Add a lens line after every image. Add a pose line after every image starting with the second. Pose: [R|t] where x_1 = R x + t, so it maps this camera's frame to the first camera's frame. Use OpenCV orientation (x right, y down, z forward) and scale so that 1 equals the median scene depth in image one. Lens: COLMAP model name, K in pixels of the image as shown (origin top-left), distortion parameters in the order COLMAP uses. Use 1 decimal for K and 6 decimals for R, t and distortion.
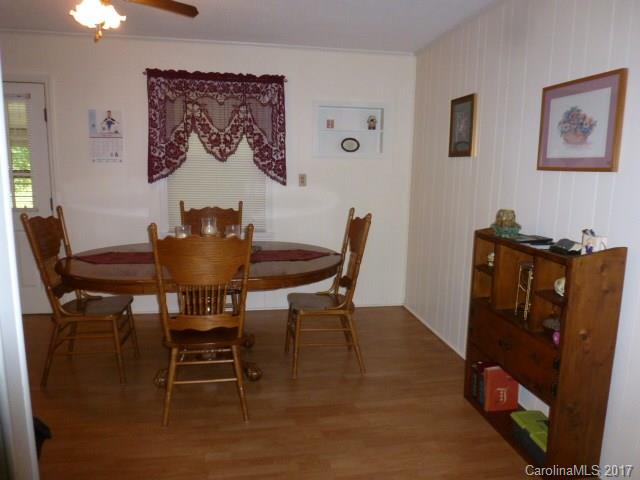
lens RADIAL K [[456.7, 0, 319.6], [0, 456.7, 240.8], [0, 0, 1]] dist [-0.054215, 0.014417]
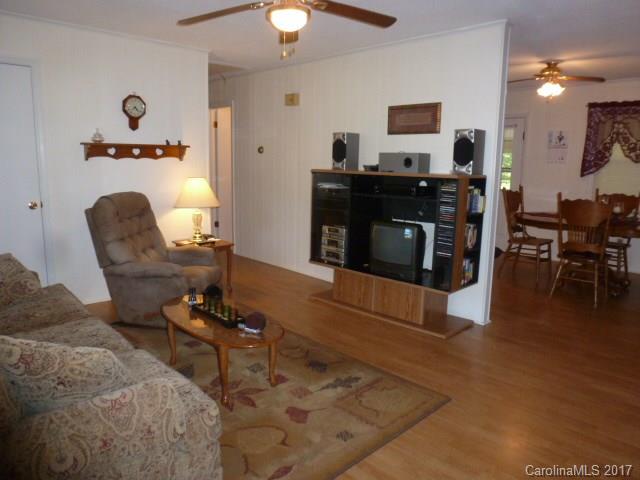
lens RADIAL K [[456.7, 0, 324.0], [0, 456.7, 242.6], [0, 0, 1]] dist [-0.054215, 0.014417]
pose [[0.568871, 0.130098, -0.812072, 0.405589], [-0.132280, 0.989027, 0.065782, 0.111187], [0.811719, 0.070000, 0.579838, -0.592483]]
